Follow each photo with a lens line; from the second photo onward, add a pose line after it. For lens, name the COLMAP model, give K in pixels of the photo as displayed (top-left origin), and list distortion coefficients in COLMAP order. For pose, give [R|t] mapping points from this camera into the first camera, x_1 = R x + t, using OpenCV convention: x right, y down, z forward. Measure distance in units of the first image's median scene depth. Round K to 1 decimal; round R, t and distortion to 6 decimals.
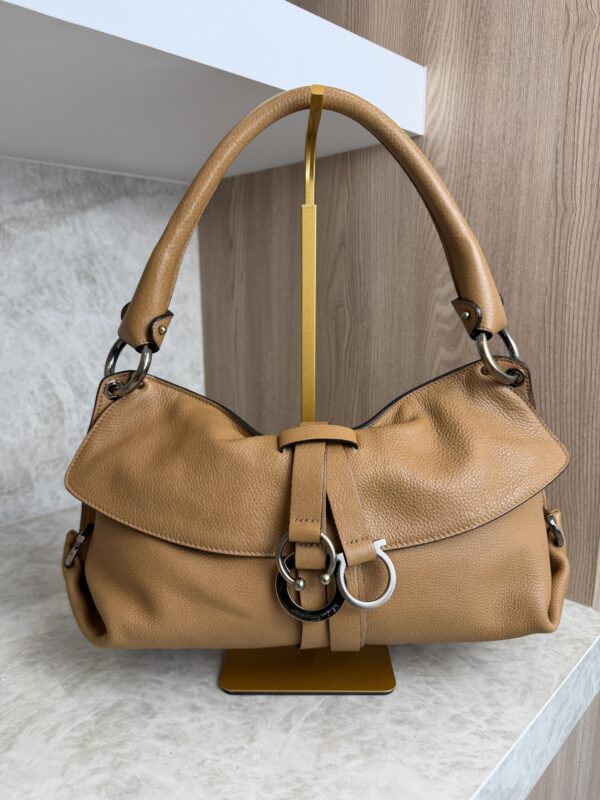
lens RADIAL K [[588.6, 0, 300.8], [0, 588.6, 406.6], [0, 0, 1]] dist [0.085247, -0.117097]
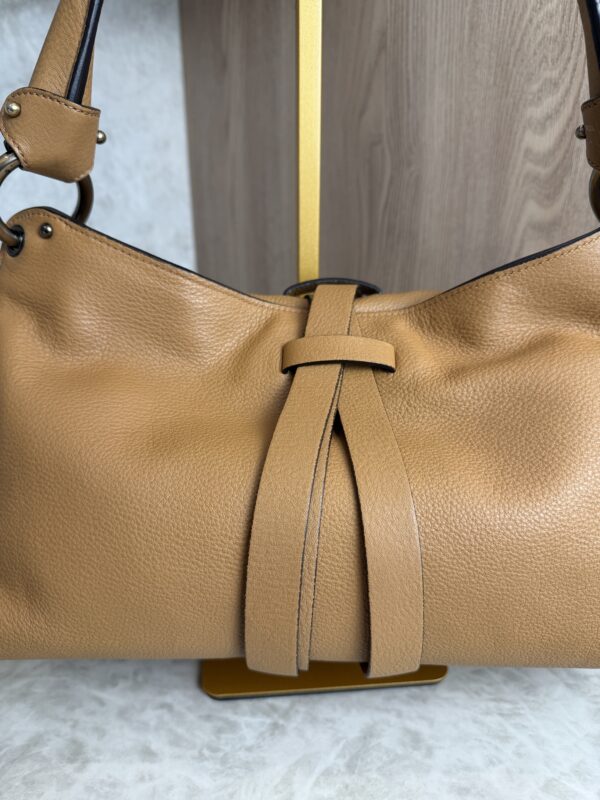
lens RADIAL K [[600.5, 0, 300.0], [0, 600.5, 400.0], [0, 0, 1]] dist [-0.061956, 0.034616]
pose [[0.999278, 0.011715, -0.036136, 0.008805], [-0.005354, 0.985194, 0.171358, 0.009858], [0.037608, -0.171041, 0.984546, 0.425050]]
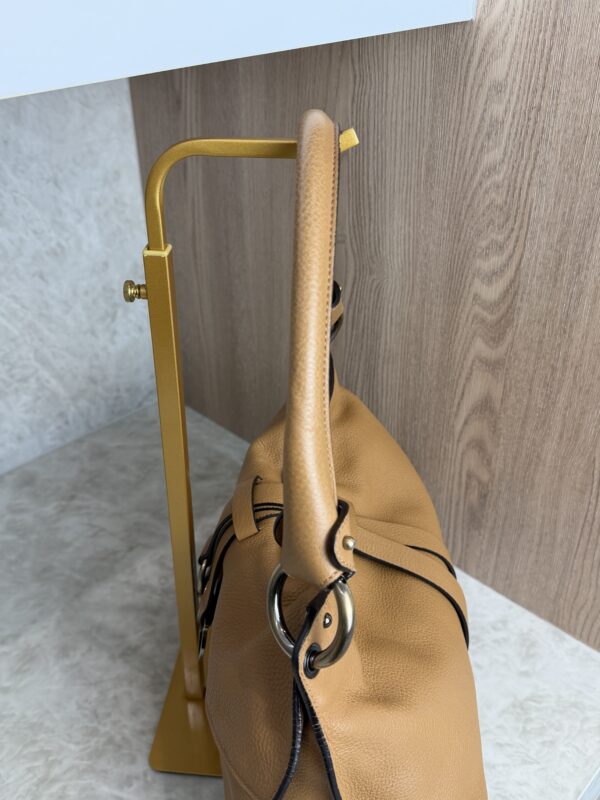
lens RADIAL K [[791.6, 0, 300.0], [0, 791.6, 400.0], [0, 0, 1]] dist [0.146793, -0.238253]
pose [[0.999930, -0.005079, -0.010702, 0.045745], [0.008669, 0.929465, 0.368808, -0.553485], [0.008074, -0.368875, 0.929444, 0.106189]]
